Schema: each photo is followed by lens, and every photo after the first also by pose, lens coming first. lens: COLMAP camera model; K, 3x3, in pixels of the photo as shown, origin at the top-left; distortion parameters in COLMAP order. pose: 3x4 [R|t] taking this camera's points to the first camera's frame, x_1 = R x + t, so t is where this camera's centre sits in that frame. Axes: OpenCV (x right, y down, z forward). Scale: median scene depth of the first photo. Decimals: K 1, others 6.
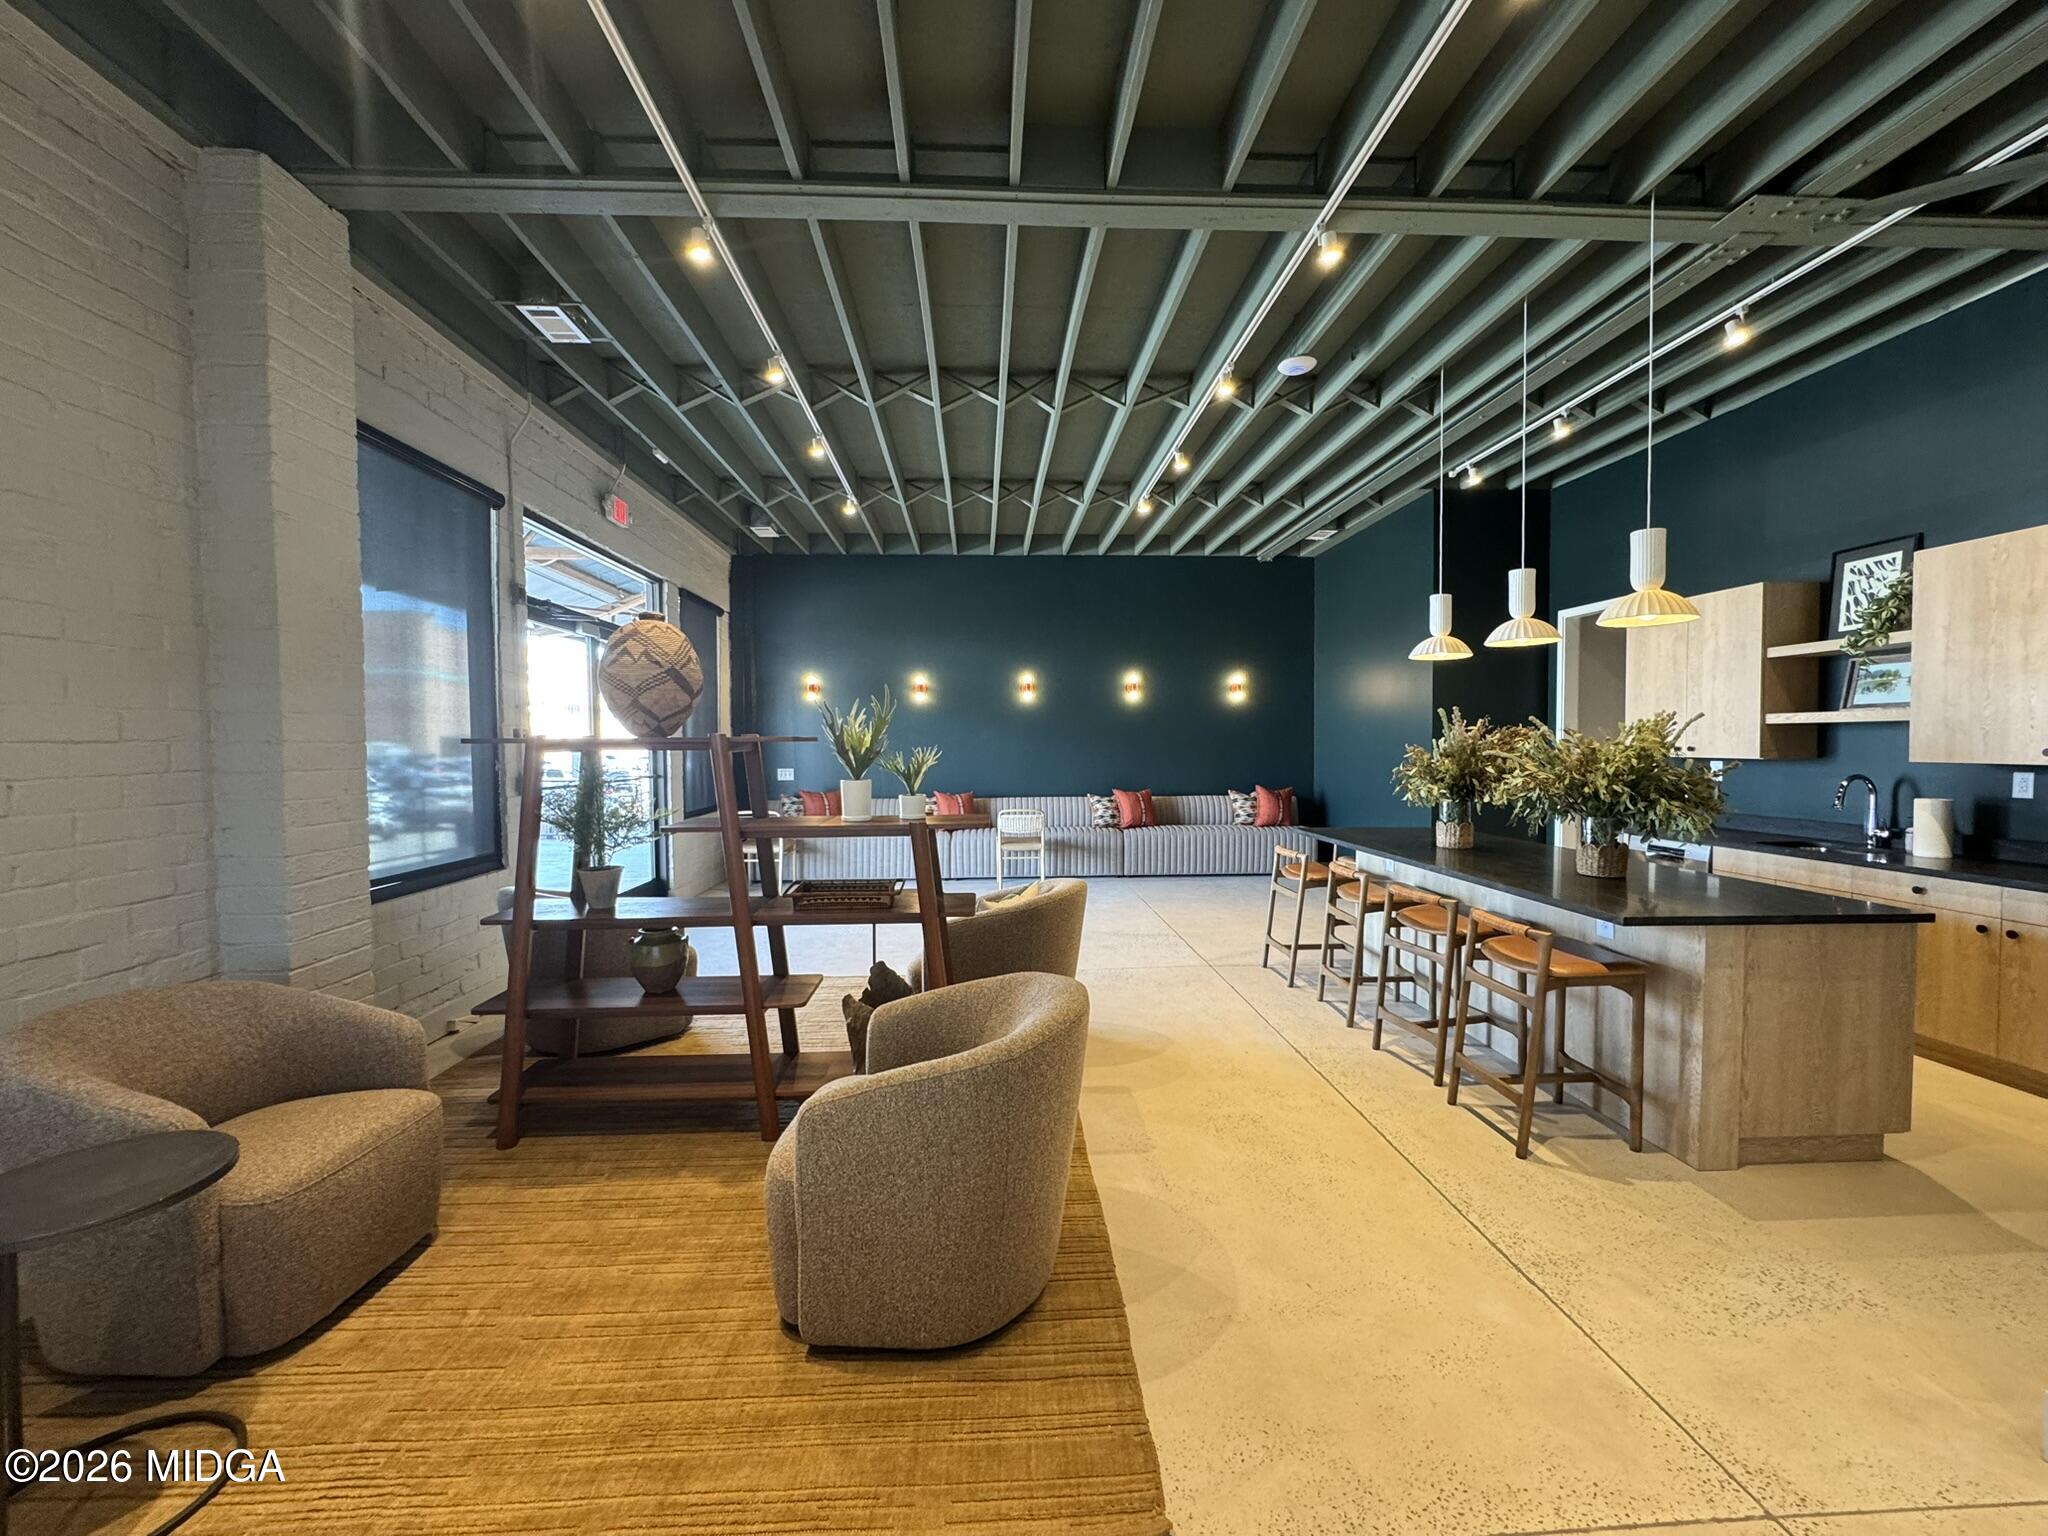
lens RADIAL K [[816.5, 0, 1023.0], [0, 816.5, 767.8], [0, 0, 1]] dist [0.000841, 0.001100]
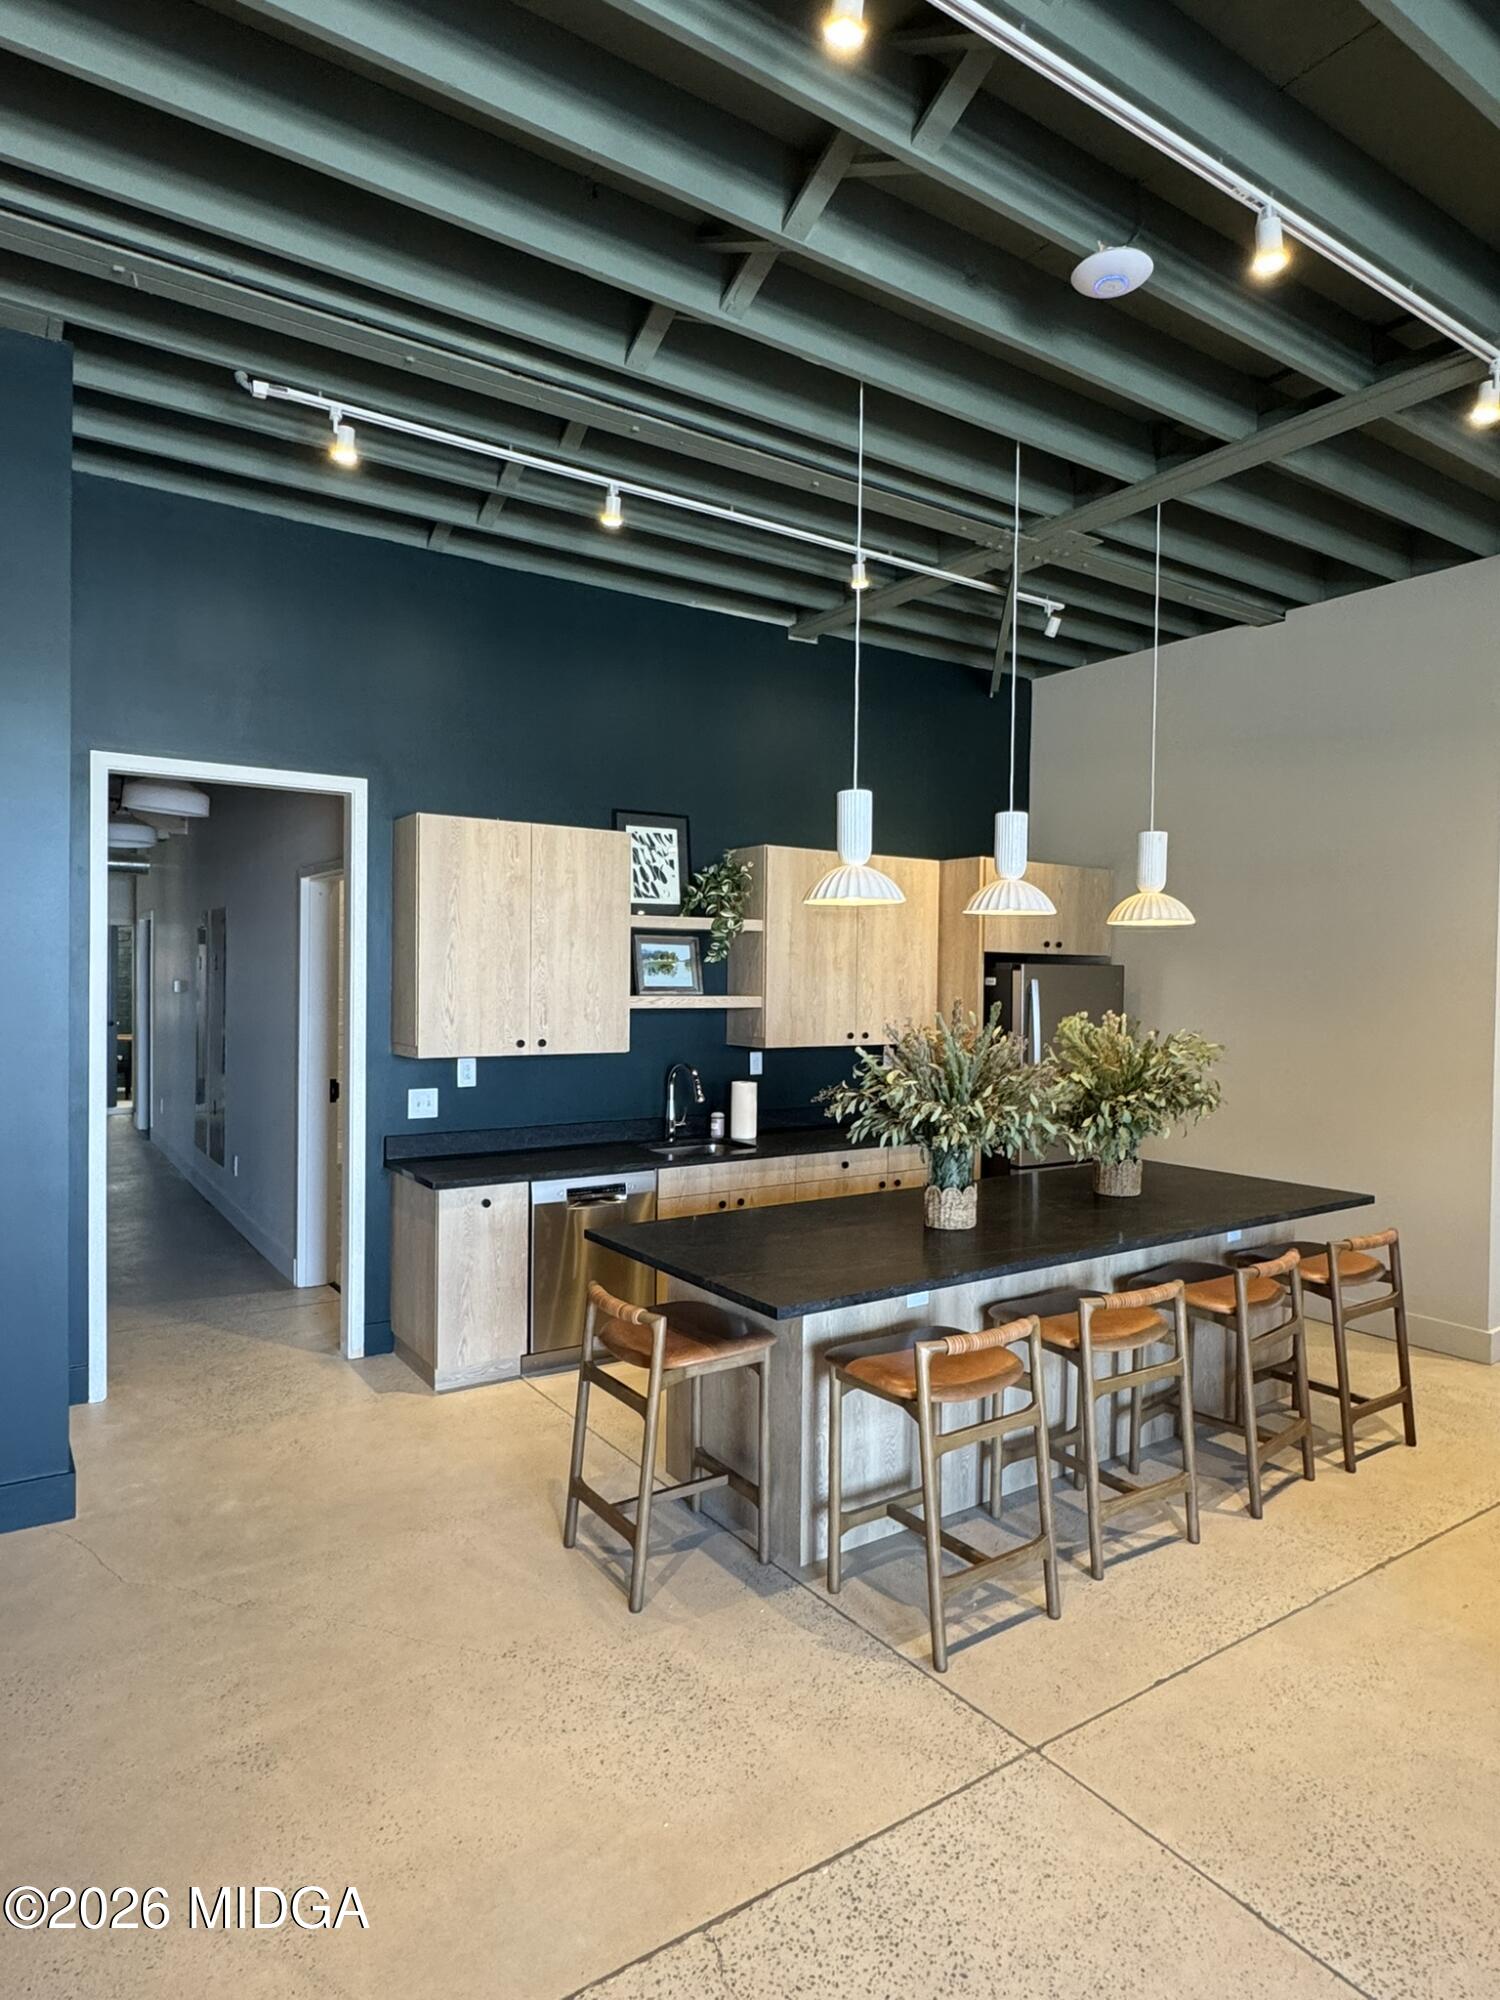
lens RADIAL K [[1157.9, 0, 749.7], [0, 1157.9, 1002.5], [0, 0, 1]] dist [0.001515, 0.000503]
pose [[-0.523413, -0.019495, 0.851856, -0.130380], [0.018899, 0.999227, 0.034480, -0.100445], [-0.851869, 0.034147, -0.522640, 1.552149]]
